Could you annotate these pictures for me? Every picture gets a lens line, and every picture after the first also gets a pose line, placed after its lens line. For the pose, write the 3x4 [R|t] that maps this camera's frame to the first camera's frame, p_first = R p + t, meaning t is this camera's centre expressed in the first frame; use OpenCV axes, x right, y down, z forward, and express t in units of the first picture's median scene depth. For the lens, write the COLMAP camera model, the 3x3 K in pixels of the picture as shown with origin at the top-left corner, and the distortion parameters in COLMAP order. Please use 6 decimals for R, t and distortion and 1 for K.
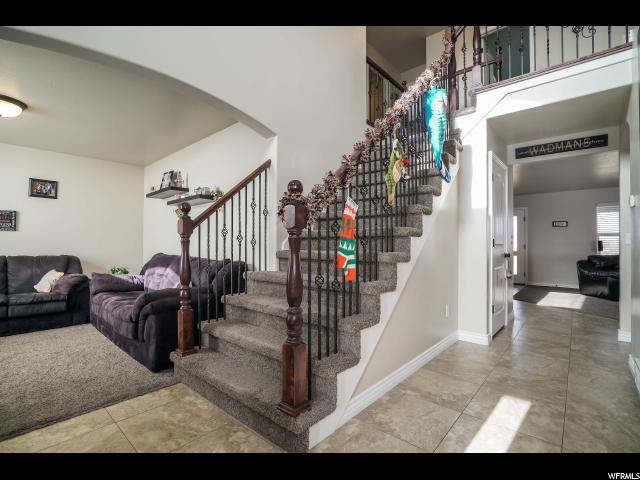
lens RADIAL K [[306.4, 0, 316.4], [0, 306.4, 242.4], [0, 0, 1]] dist [-0.046140, 0.018410]
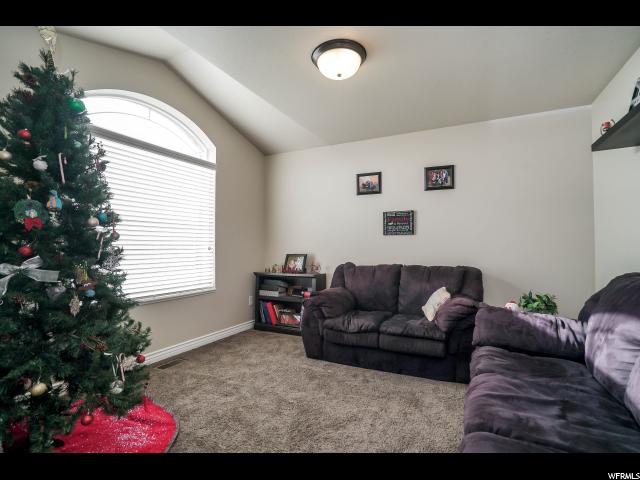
lens RADIAL K [[306.4, 0, 316.4], [0, 306.4, 242.4], [0, 0, 1]] dist [-0.046140, 0.018410]
pose [[0.247199, -0.020346, -0.968751, -0.259179], [0.017966, 0.999704, -0.016412, -0.008126], [0.968798, -0.013348, 0.247491, 0.540599]]
